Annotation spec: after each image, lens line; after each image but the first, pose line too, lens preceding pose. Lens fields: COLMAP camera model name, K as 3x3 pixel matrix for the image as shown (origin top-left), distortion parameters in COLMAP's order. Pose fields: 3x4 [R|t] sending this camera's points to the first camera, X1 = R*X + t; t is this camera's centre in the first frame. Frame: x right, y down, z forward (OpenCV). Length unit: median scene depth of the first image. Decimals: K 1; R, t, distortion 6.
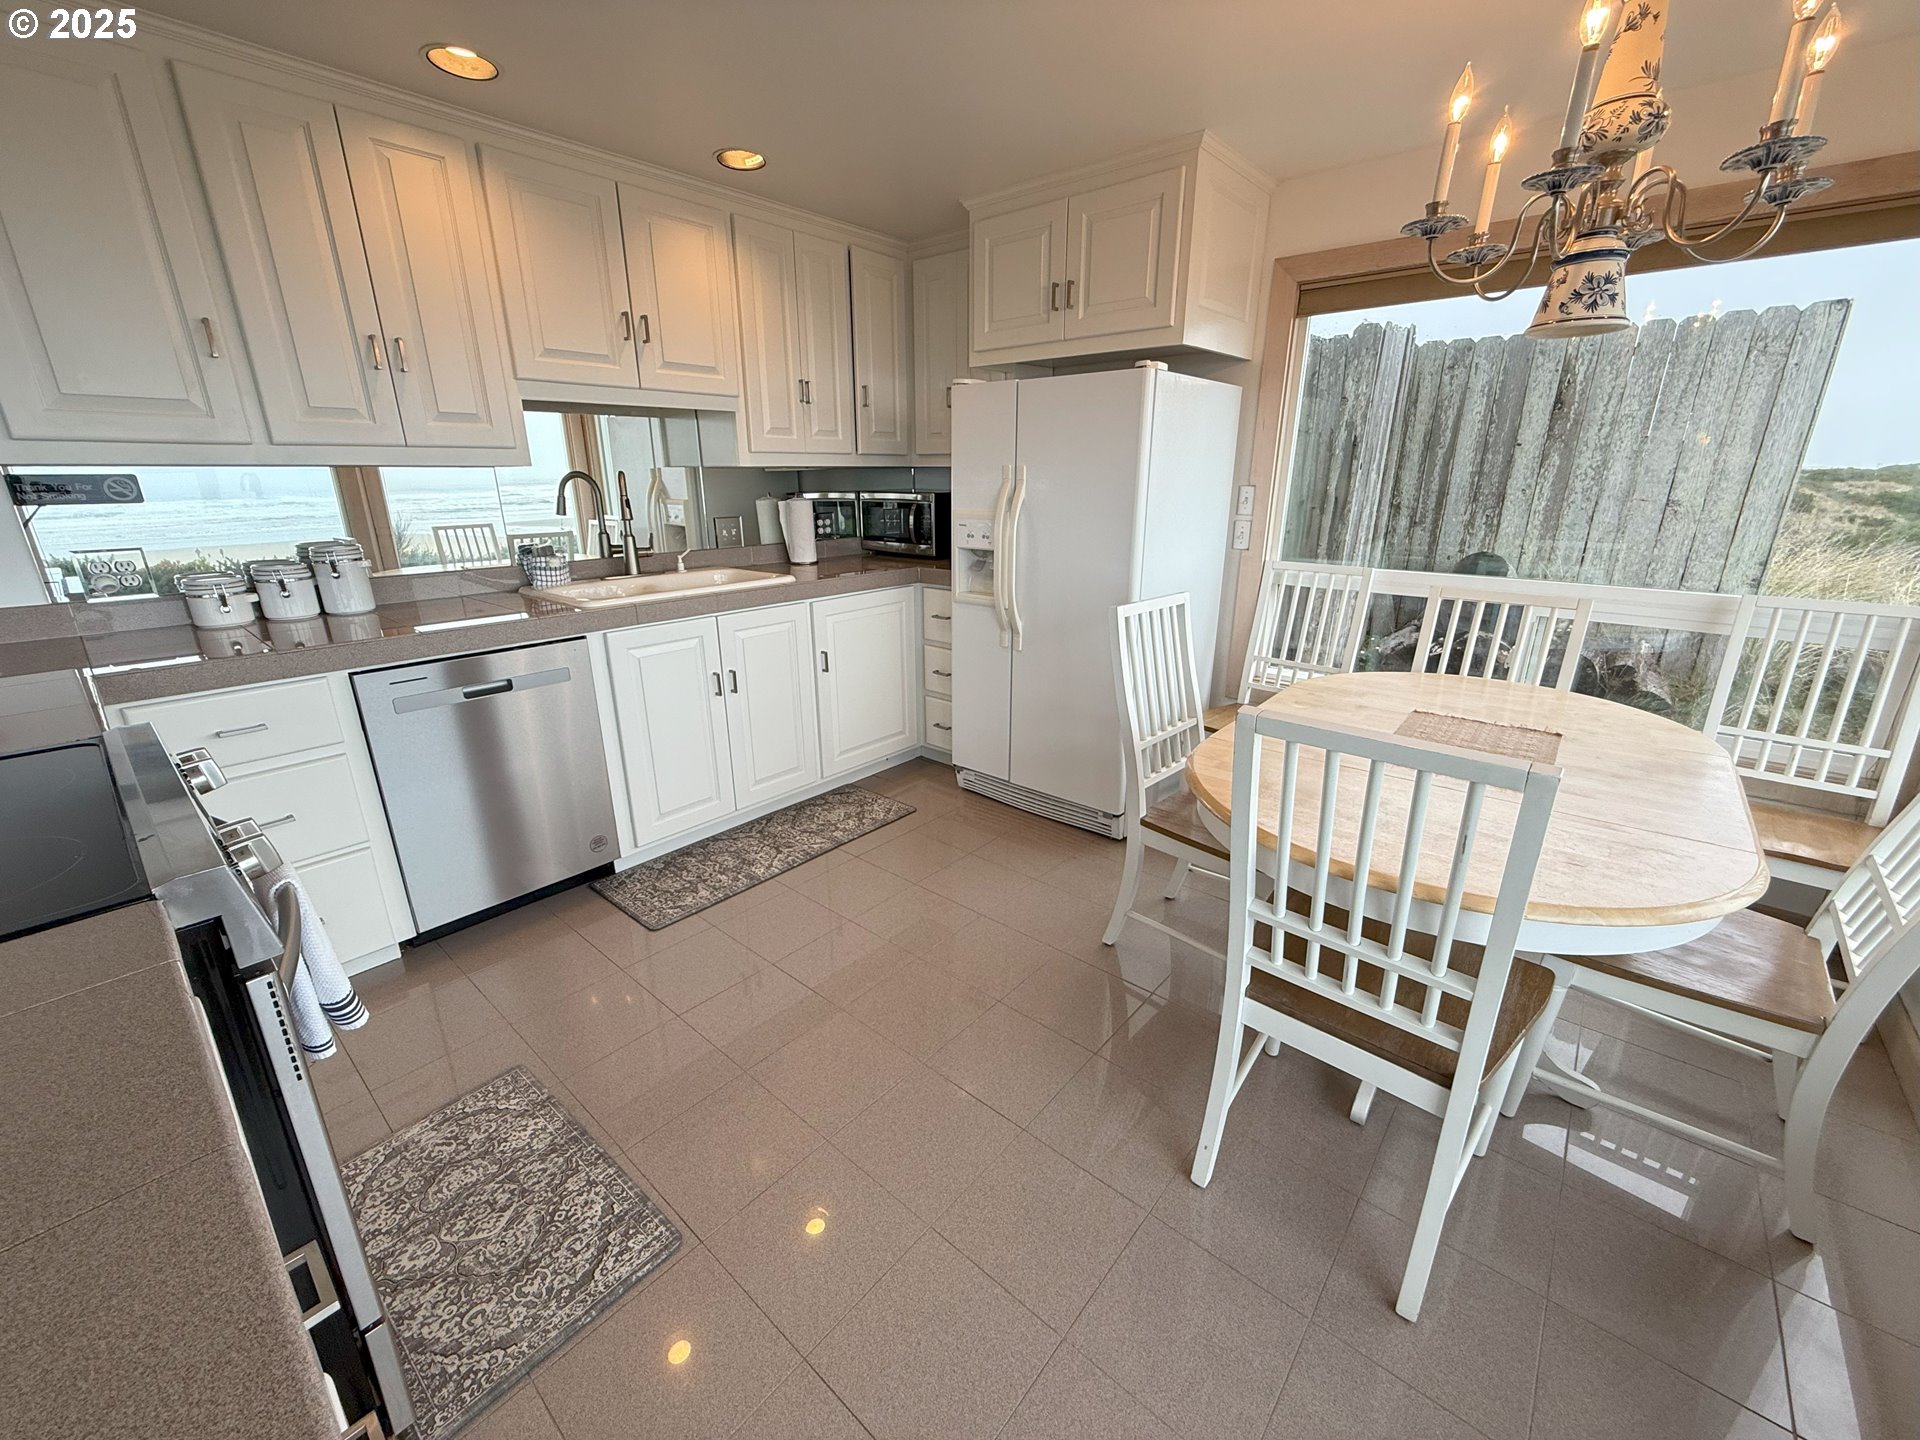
lens RADIAL K [[763.4, 0, 958.7], [0, 763.4, 716.6], [0, 0, 1]] dist [-0.000170, -0.000040]
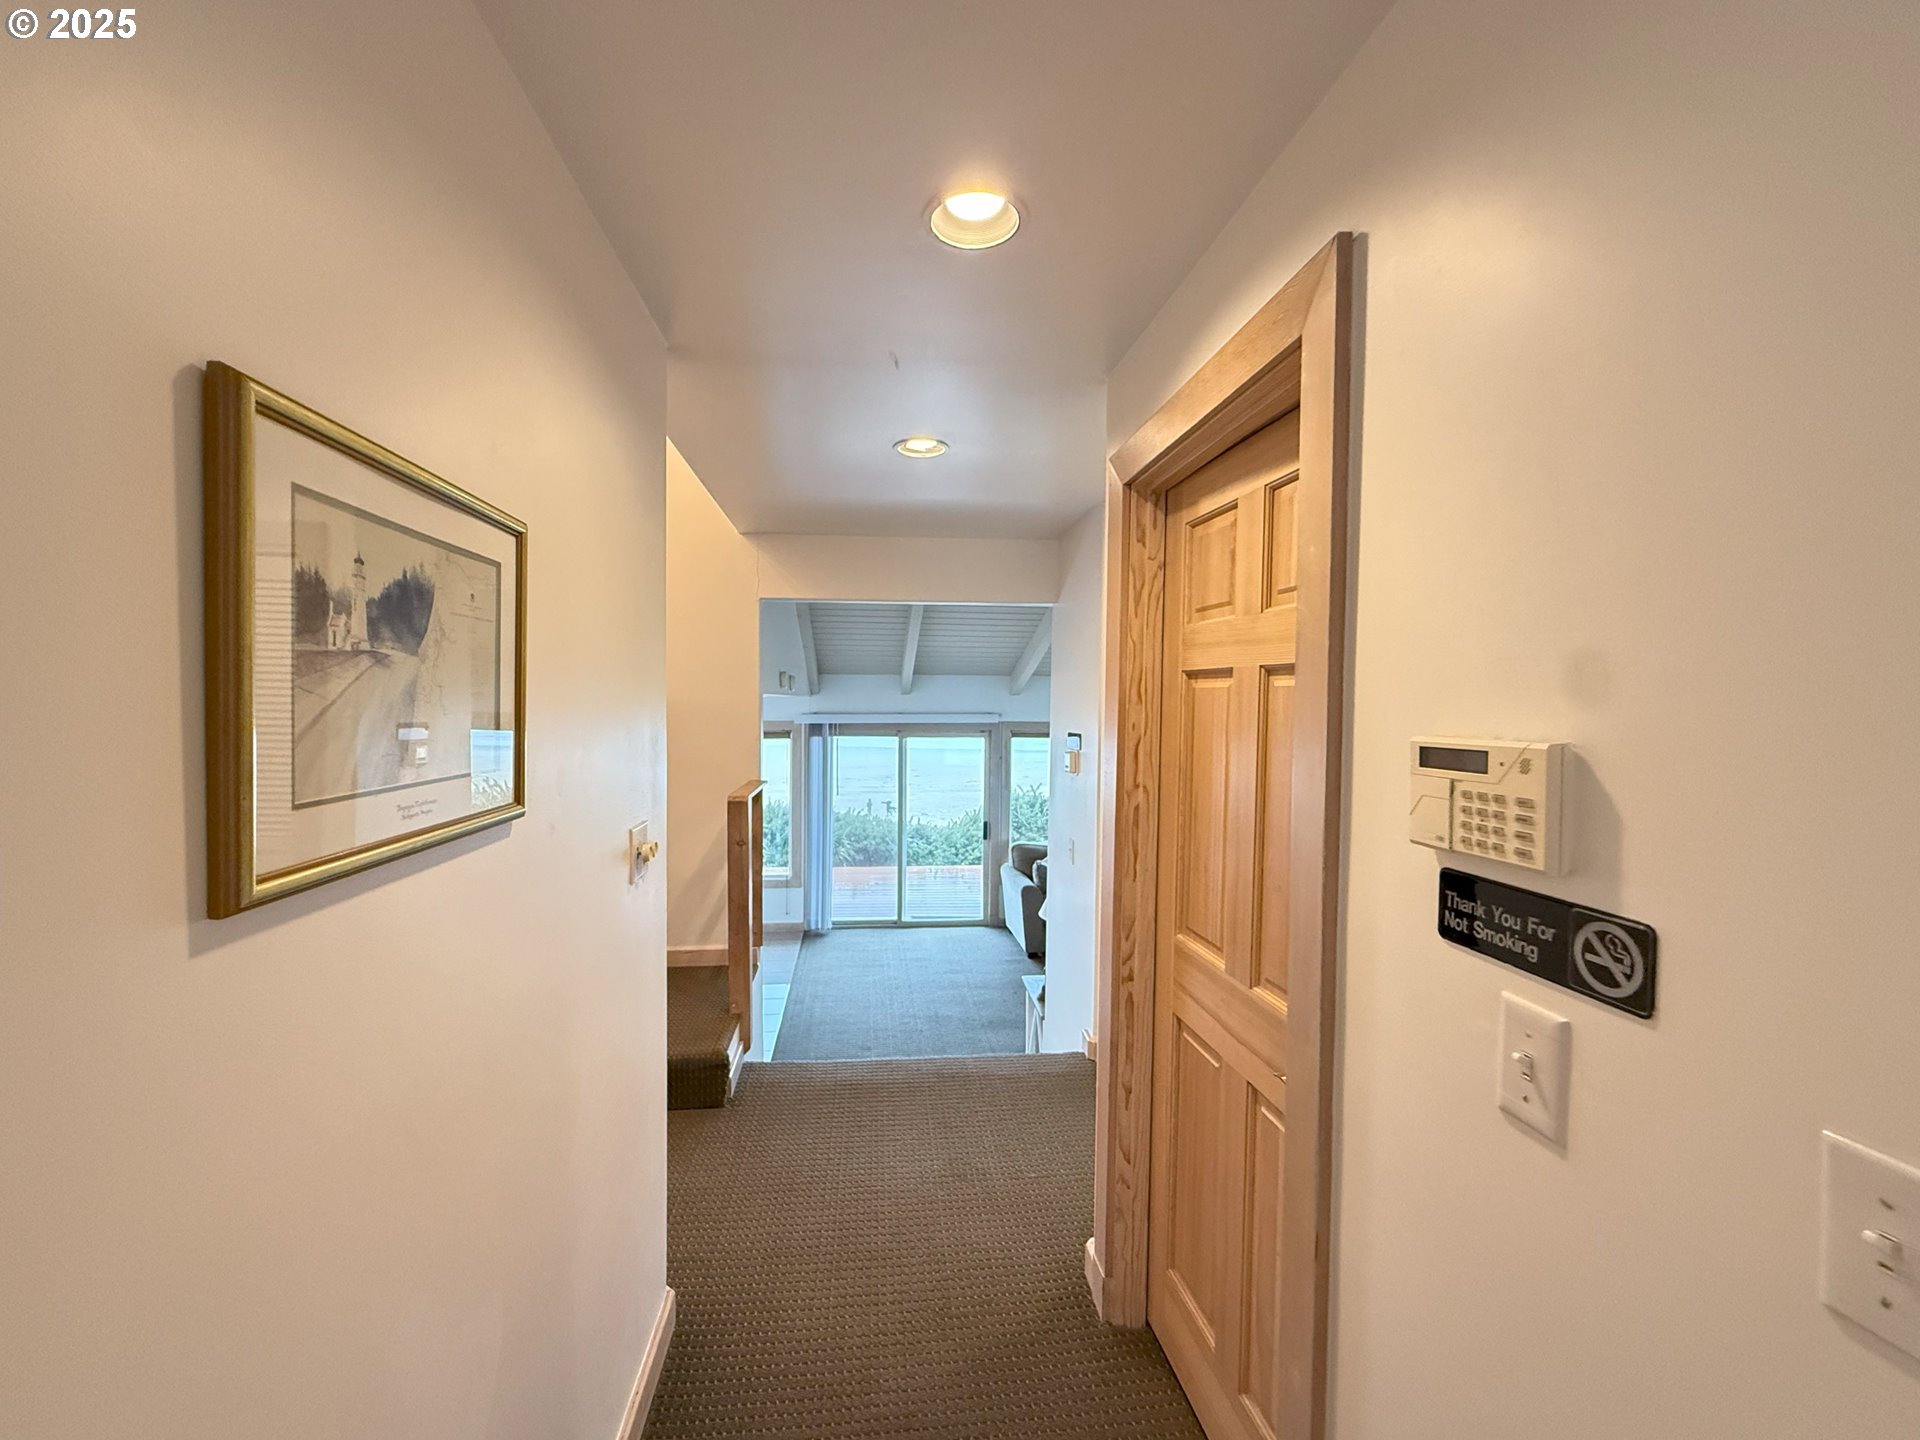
lens RADIAL K [[763.4, 0, 957.8], [0, 763.4, 718.7], [0, 0, 1]] dist [-0.000170, -0.000040]
pose [[-0.671224, 0.011684, -0.741162, -0.692402], [-0.240206, 0.942493, 0.232398, -0.398653], [0.701255, 0.334023, -0.629817, 0.976094]]
